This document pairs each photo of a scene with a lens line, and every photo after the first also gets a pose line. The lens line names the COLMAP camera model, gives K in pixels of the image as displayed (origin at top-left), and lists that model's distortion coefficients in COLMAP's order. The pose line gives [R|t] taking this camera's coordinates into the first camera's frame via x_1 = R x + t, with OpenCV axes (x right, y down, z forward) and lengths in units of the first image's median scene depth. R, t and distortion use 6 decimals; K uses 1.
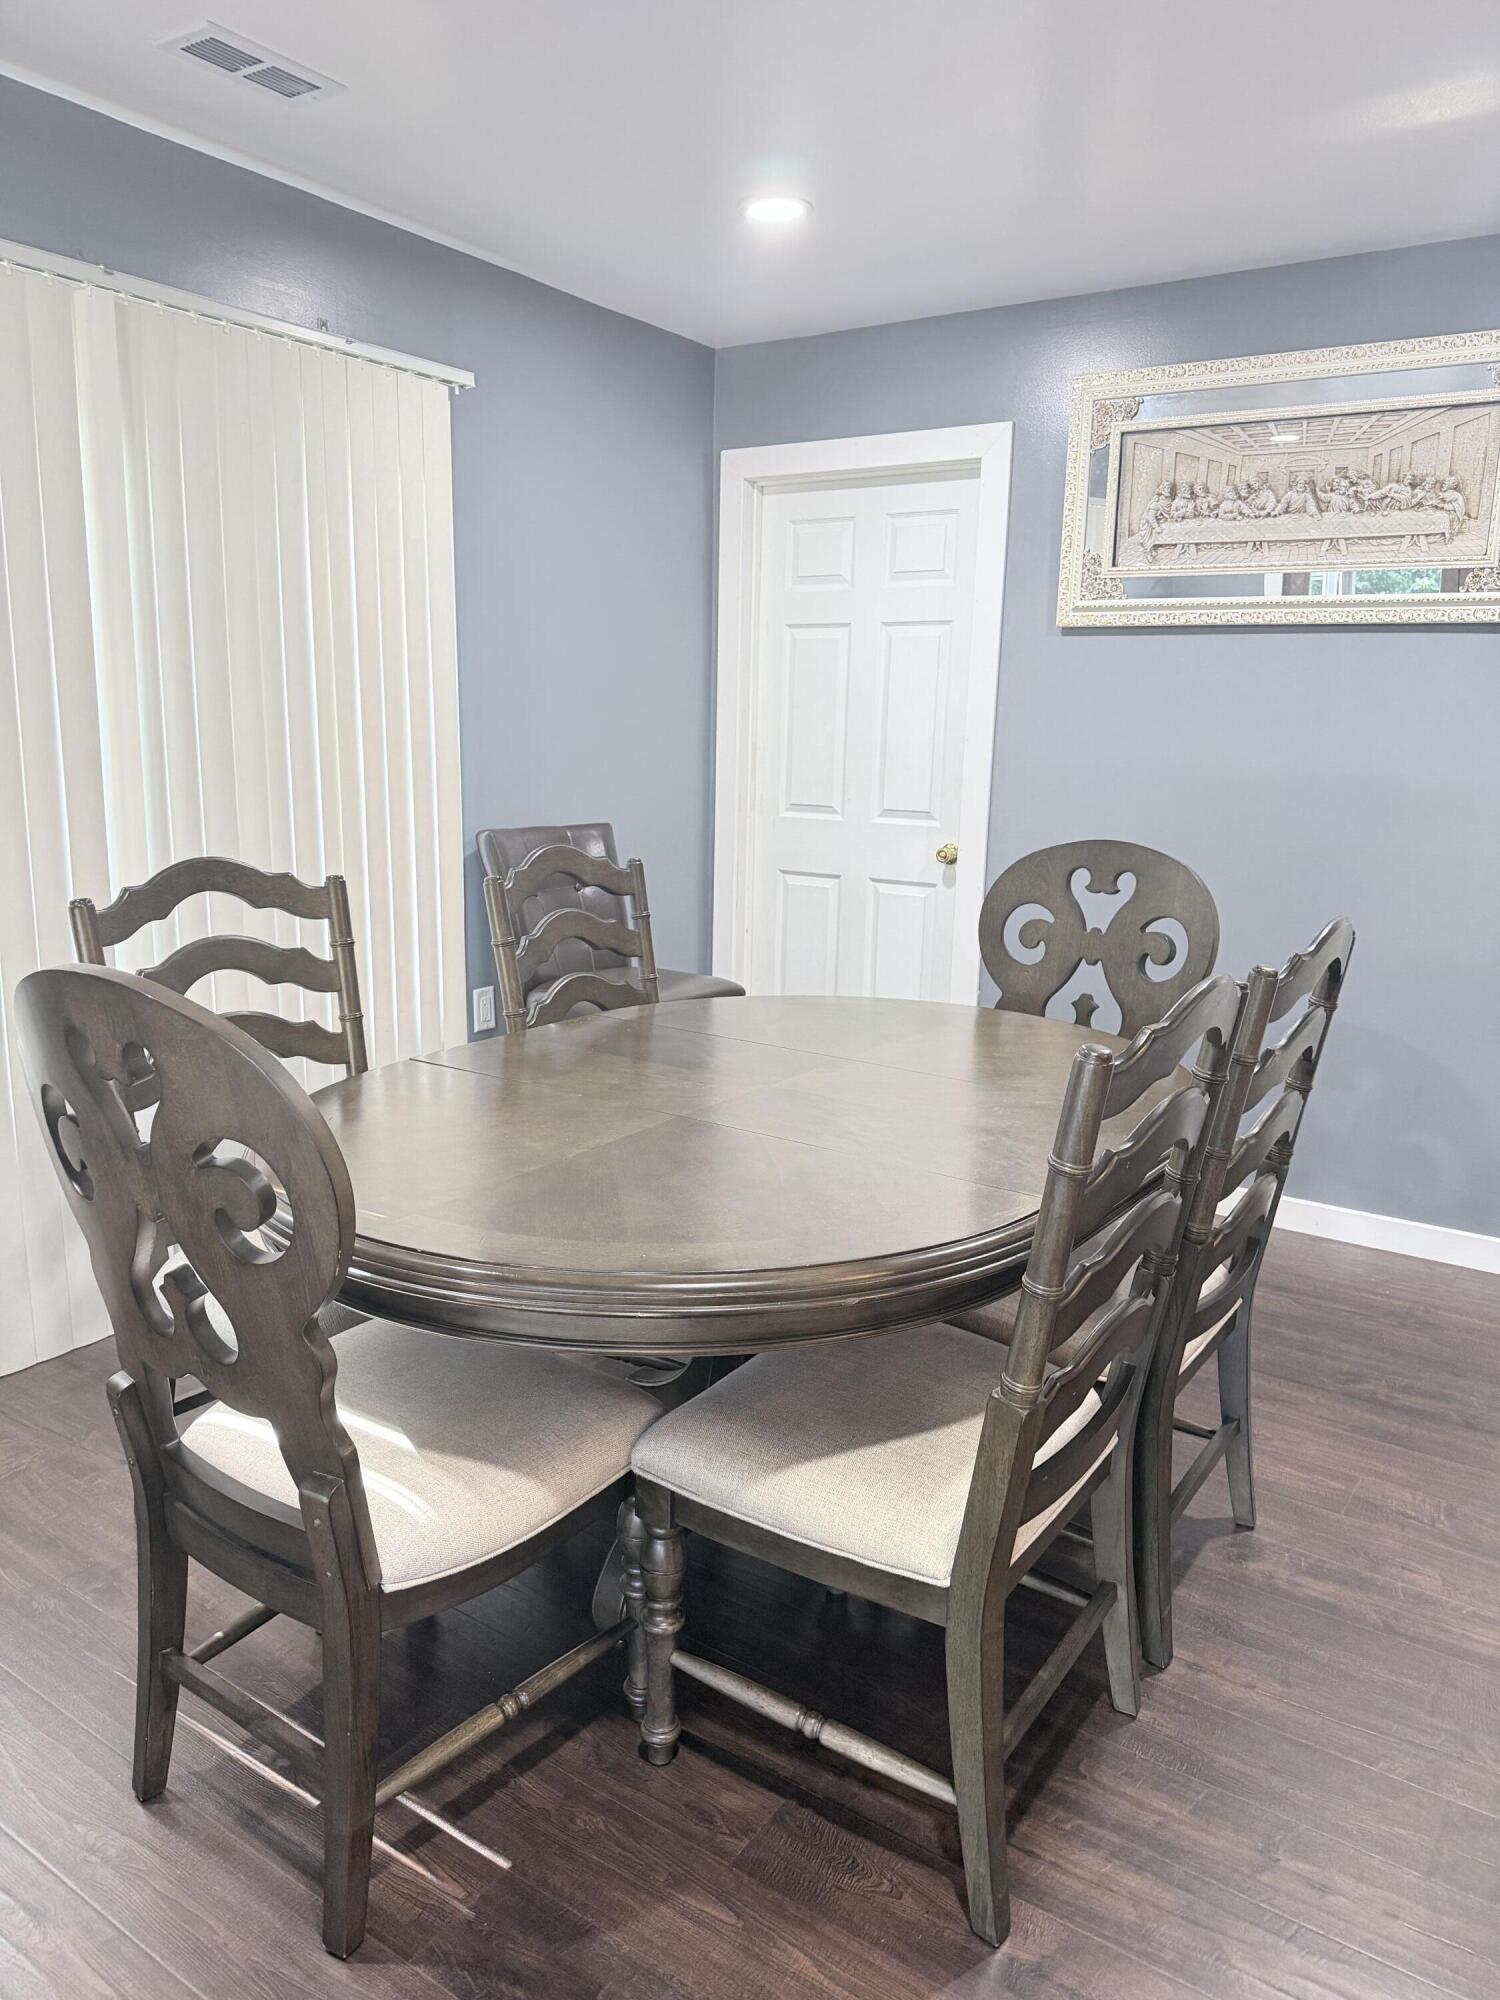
lens RADIAL K [[1402.8, 0, 737.0], [0, 1402.8, 1007.4], [0, 0, 1]] dist [0.068873, -0.085555]
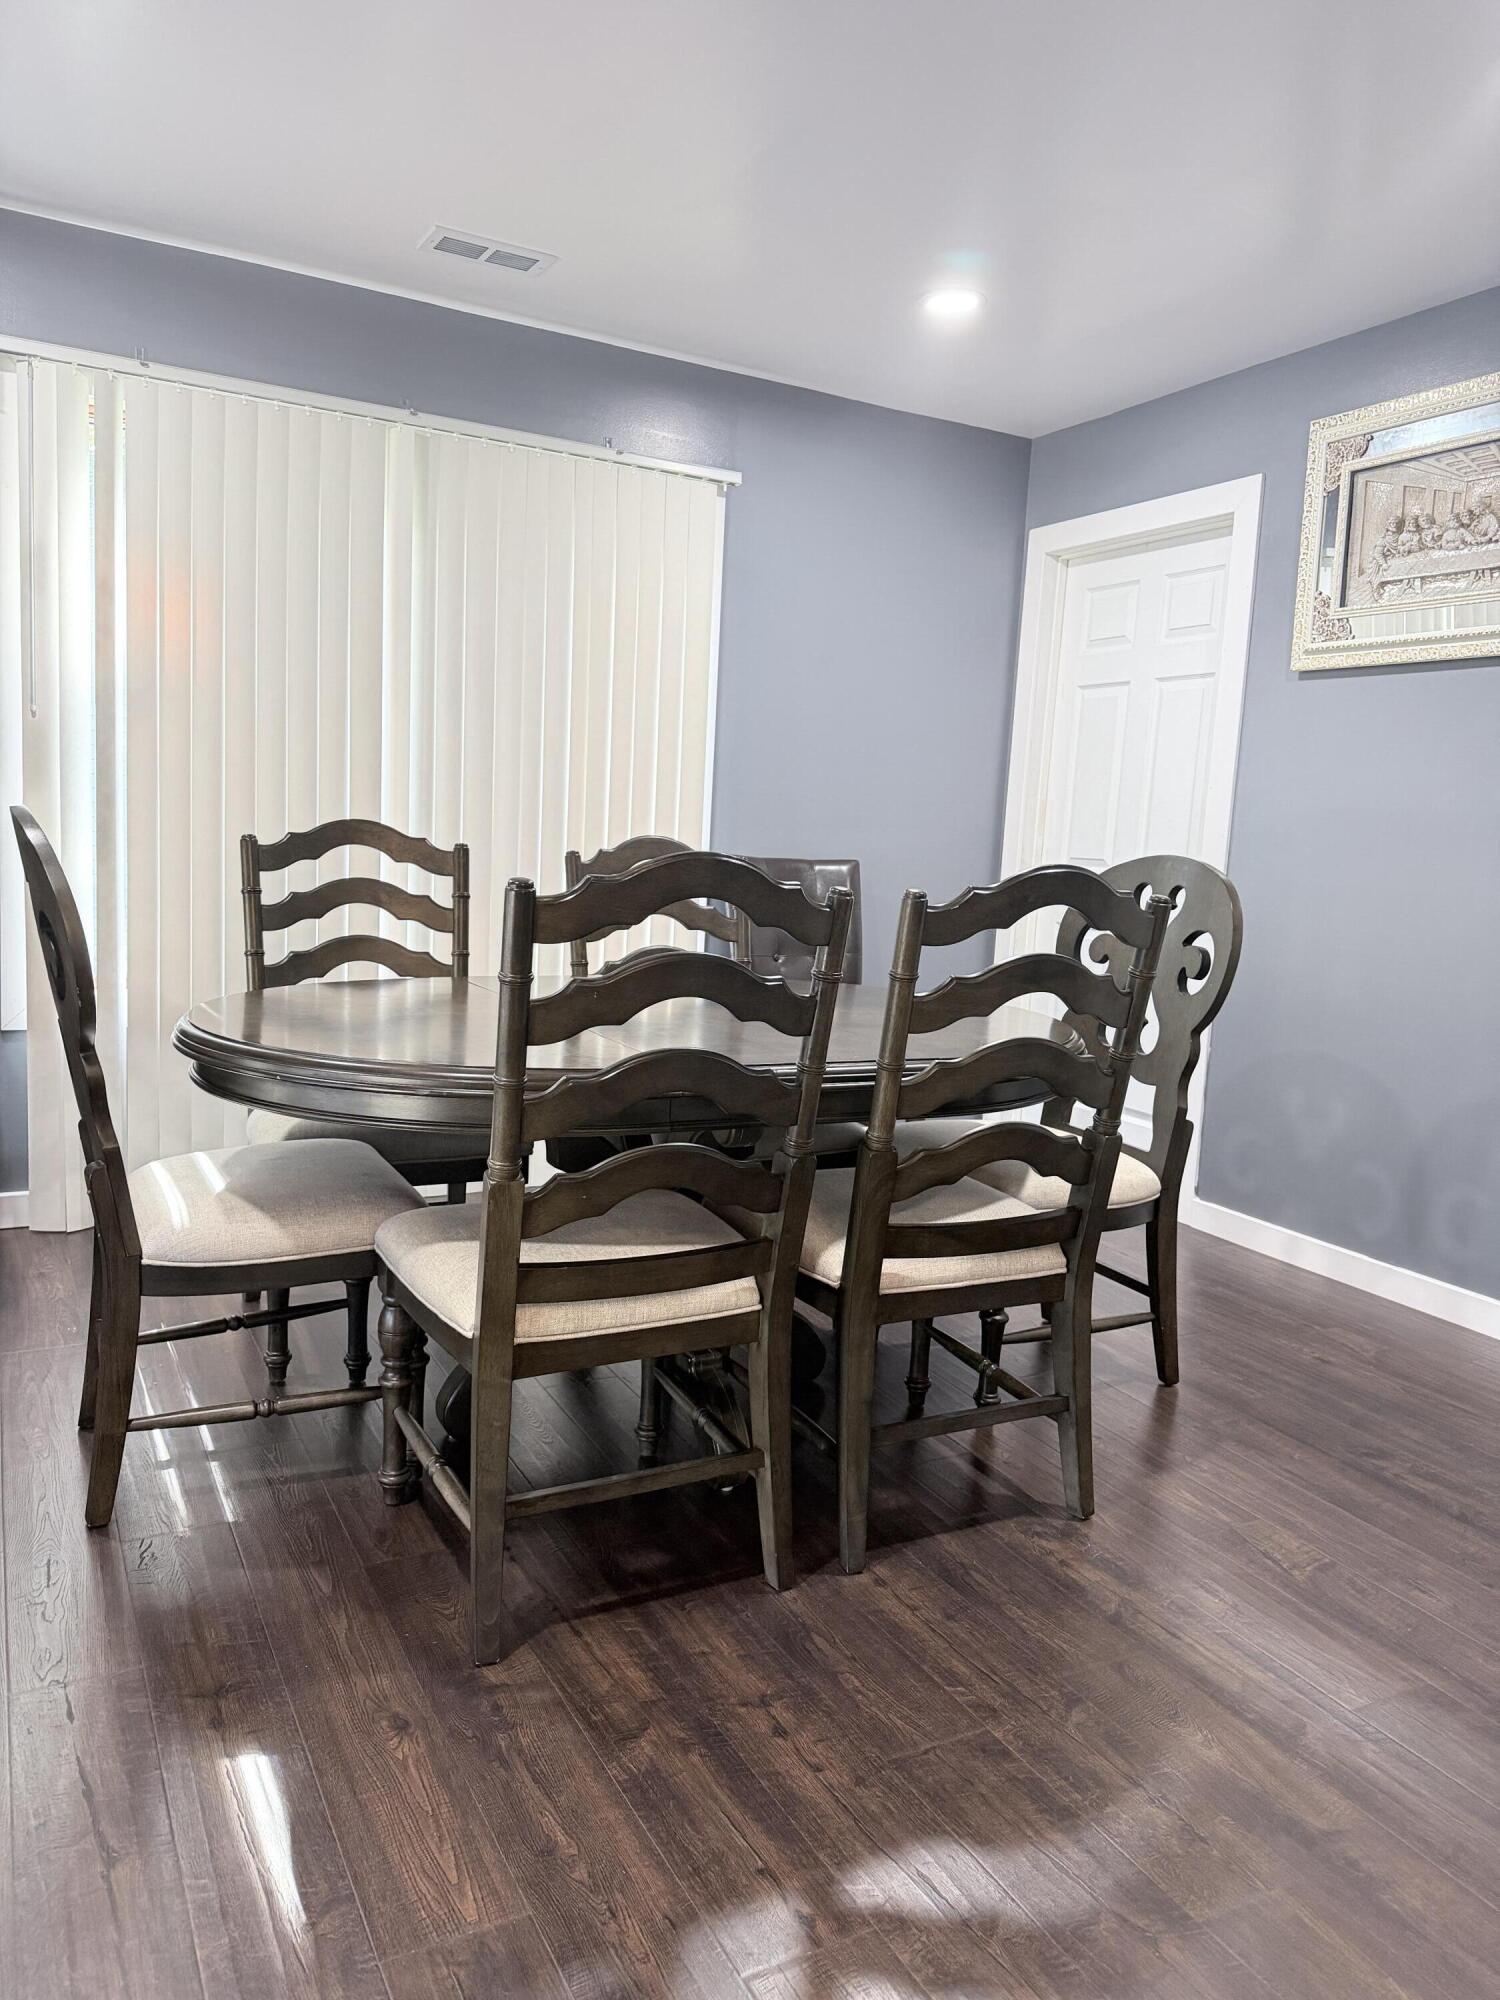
lens RADIAL K [[1402.8, 0, 737.7], [0, 1402.8, 993.8], [0, 0, 1]] dist [0.068873, -0.085555]
pose [[0.885700, 0.079286, -0.457437, 0.429287], [-0.126023, 0.989373, -0.072524, 0.083055], [0.446825, 0.121883, 0.886280, -0.007532]]
